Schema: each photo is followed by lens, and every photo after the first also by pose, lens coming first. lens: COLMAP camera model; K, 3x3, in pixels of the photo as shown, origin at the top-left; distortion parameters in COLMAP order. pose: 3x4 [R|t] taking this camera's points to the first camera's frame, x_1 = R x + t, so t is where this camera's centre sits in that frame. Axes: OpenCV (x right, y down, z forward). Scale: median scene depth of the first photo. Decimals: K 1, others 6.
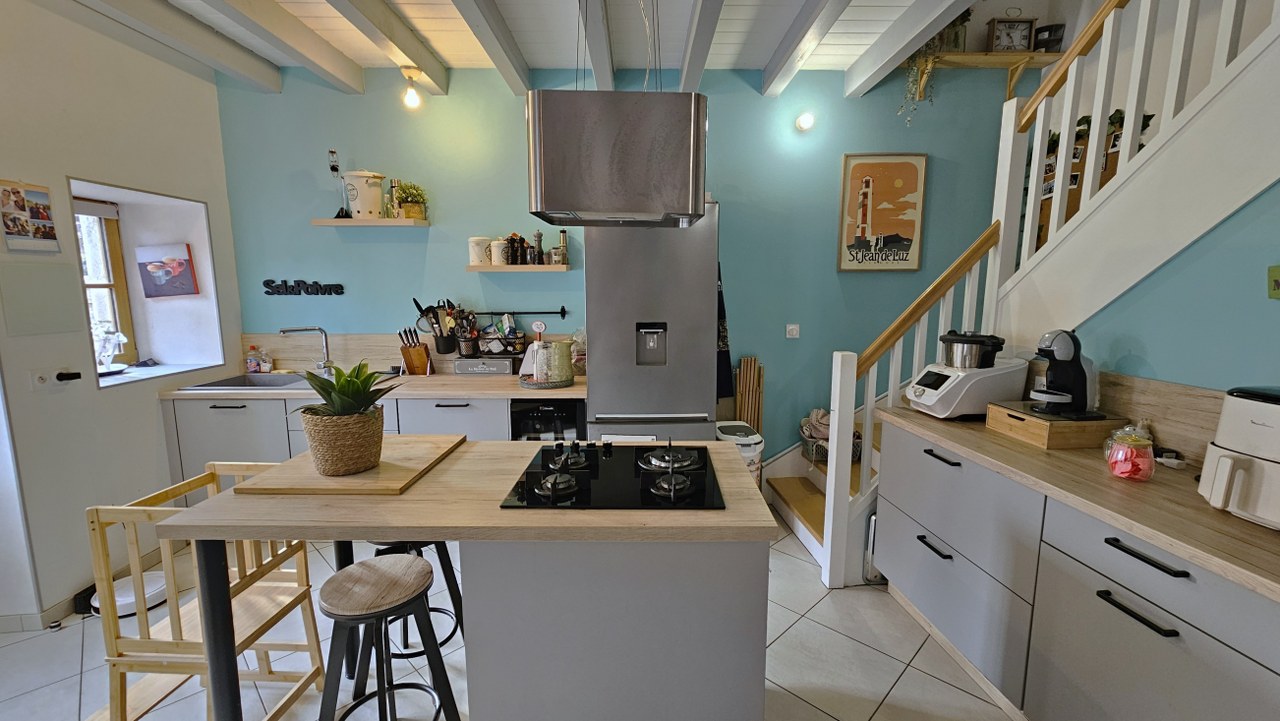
lens RADIAL K [[543.5, 0, 640.2], [0, 543.5, 358.0], [0, 0, 1]] dist [-0.001696, 0.000235]
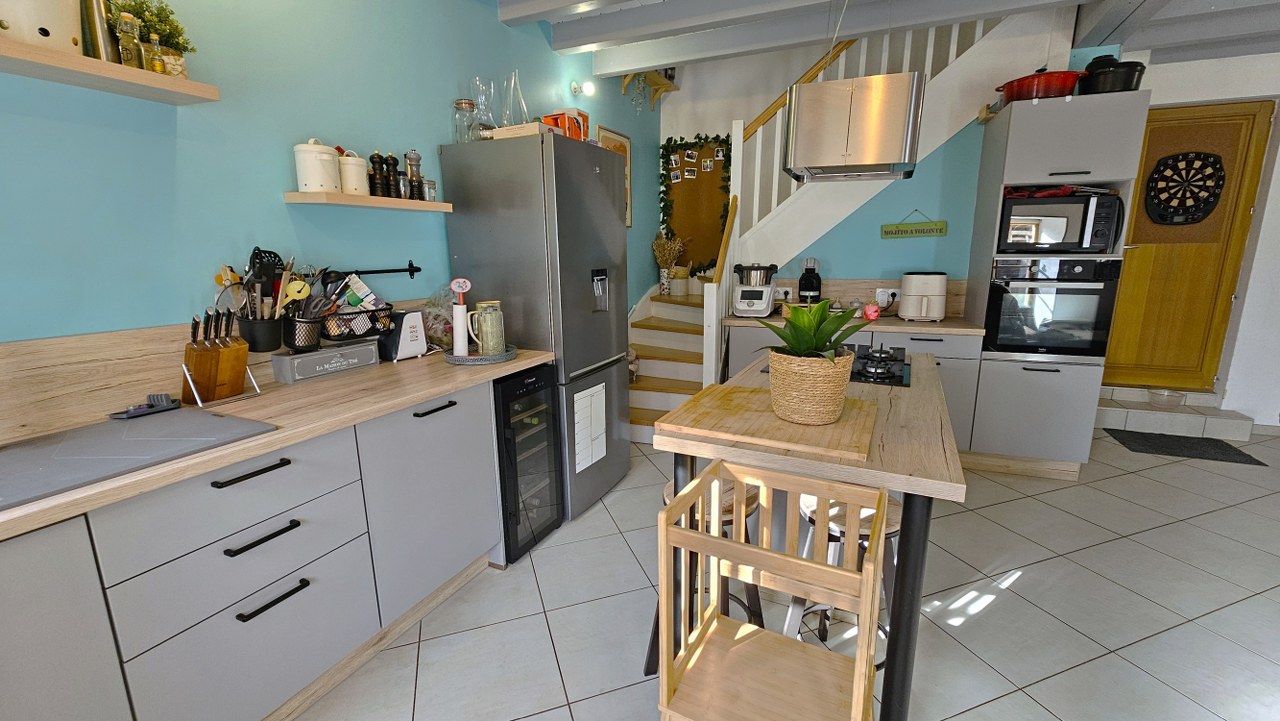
lens RADIAL K [[525.2, 0, 664.5], [0, 525.2, 359.8], [0, 0, 1]] dist [0.001013, 0.000062]
pose [[0.414004, -0.189276, 0.890379, -0.701855], [0.134496, 0.980127, 0.145817, -0.023191], [-0.900284, 0.059384, 0.431234, 0.423626]]
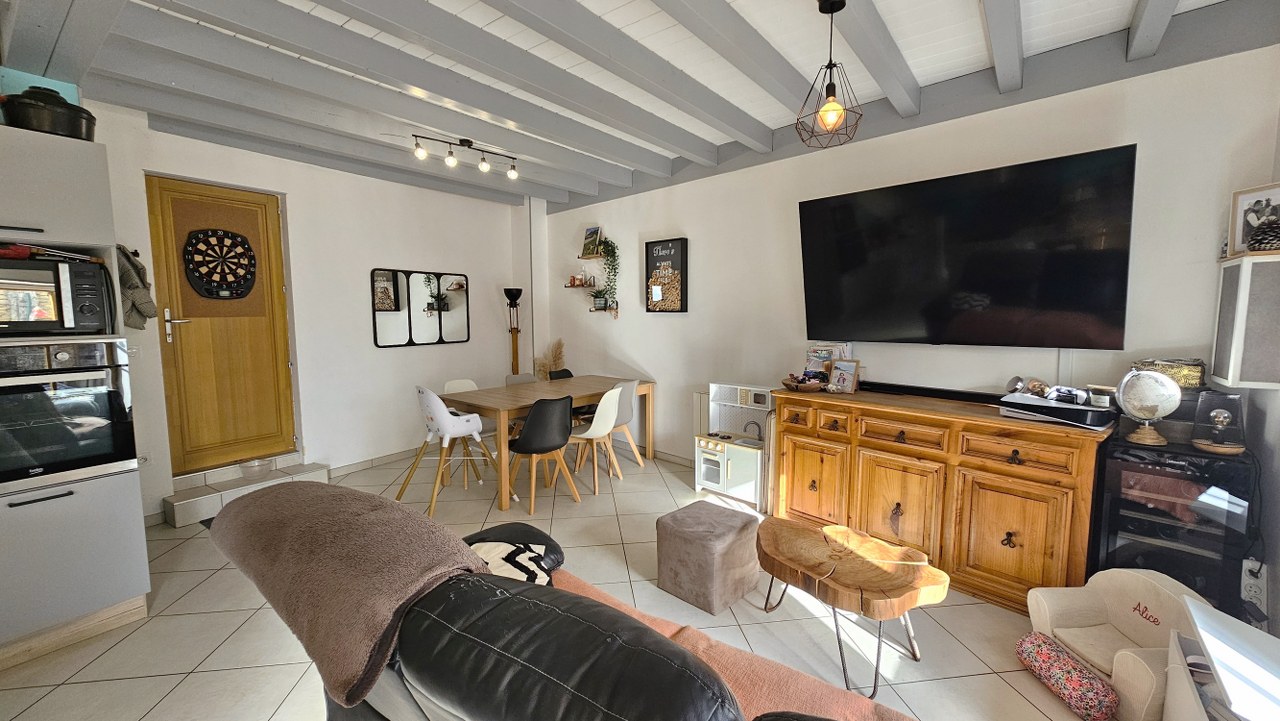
lens RADIAL K [[516.7, 0, 640.0], [0, 516.7, 360.5], [0, 0, 1]] dist [-0.000622, -0.000094]
pose [[-0.791586, -0.054245, 0.608645, -0.571520], [0.092062, 0.974095, 0.206550, -0.012558], [-0.604082, 0.219535, -0.766087, 0.230871]]
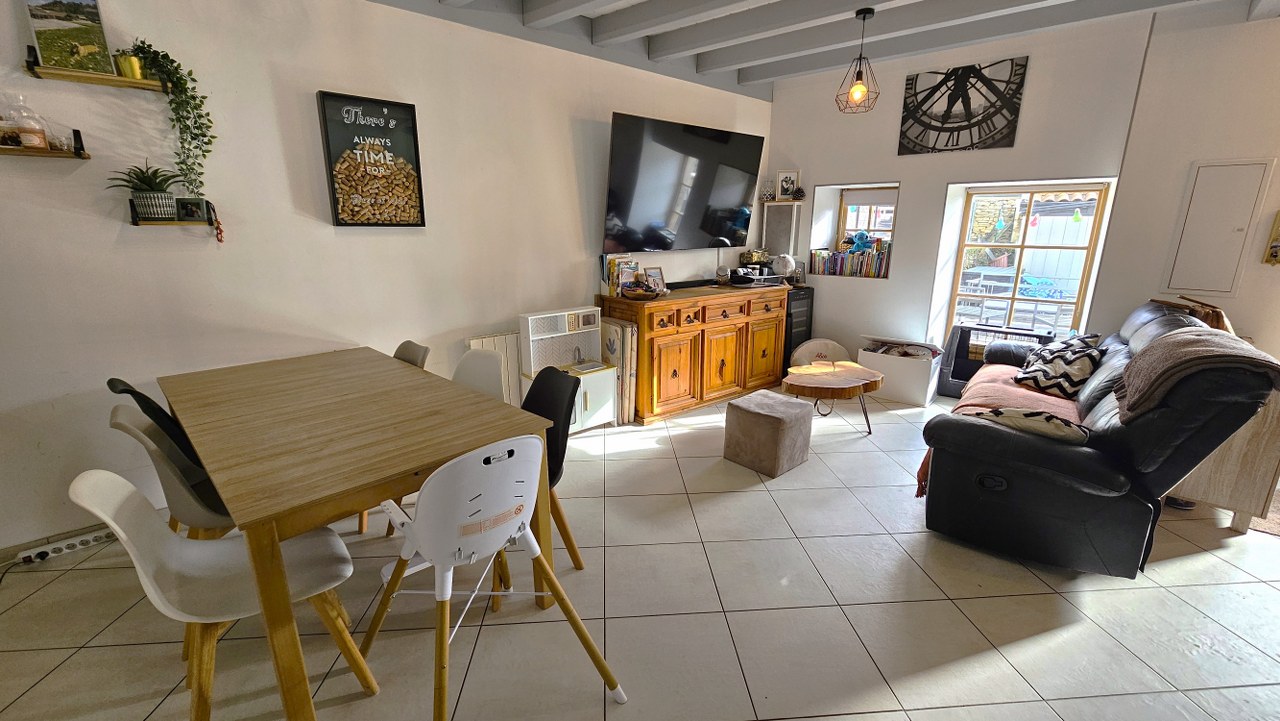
lens RADIAL K [[526.2, 0, 628.3], [0, 526.2, 361.7], [0, 0, 1]] dist [-0.001119, 0.000000]
pose [[-0.658173, 0.190445, -0.728381, 0.700857], [-0.108446, 0.933405, 0.342045, 0.025348], [0.745016, 0.304115, -0.593688, -0.042889]]
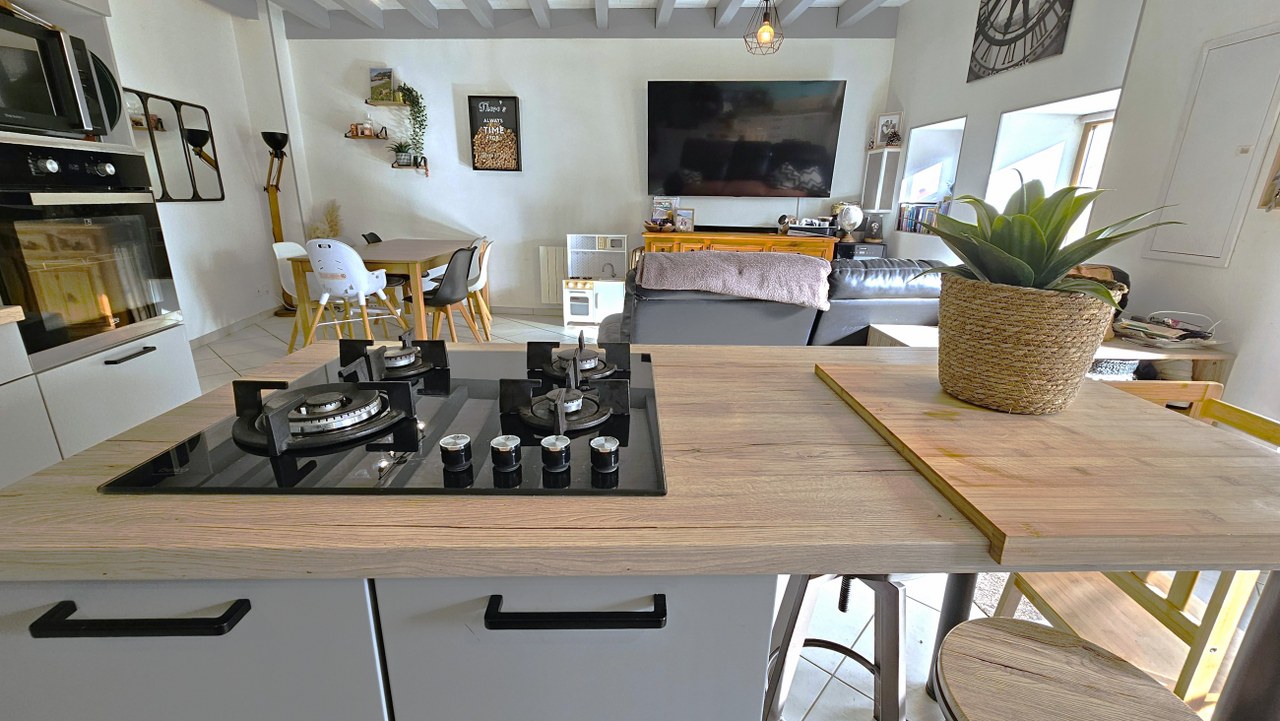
lens RADIAL K [[534.8, 0, 640.0], [0, 534.8, 360.5], [0, 0, 1]] dist [0.001730, 0.000362]
pose [[-0.999102, -0.008362, -0.041538, -0.089719], [-0.025354, 0.903436, 0.427973, -0.018441], [0.033948, 0.428642, -0.902837, 0.727557]]
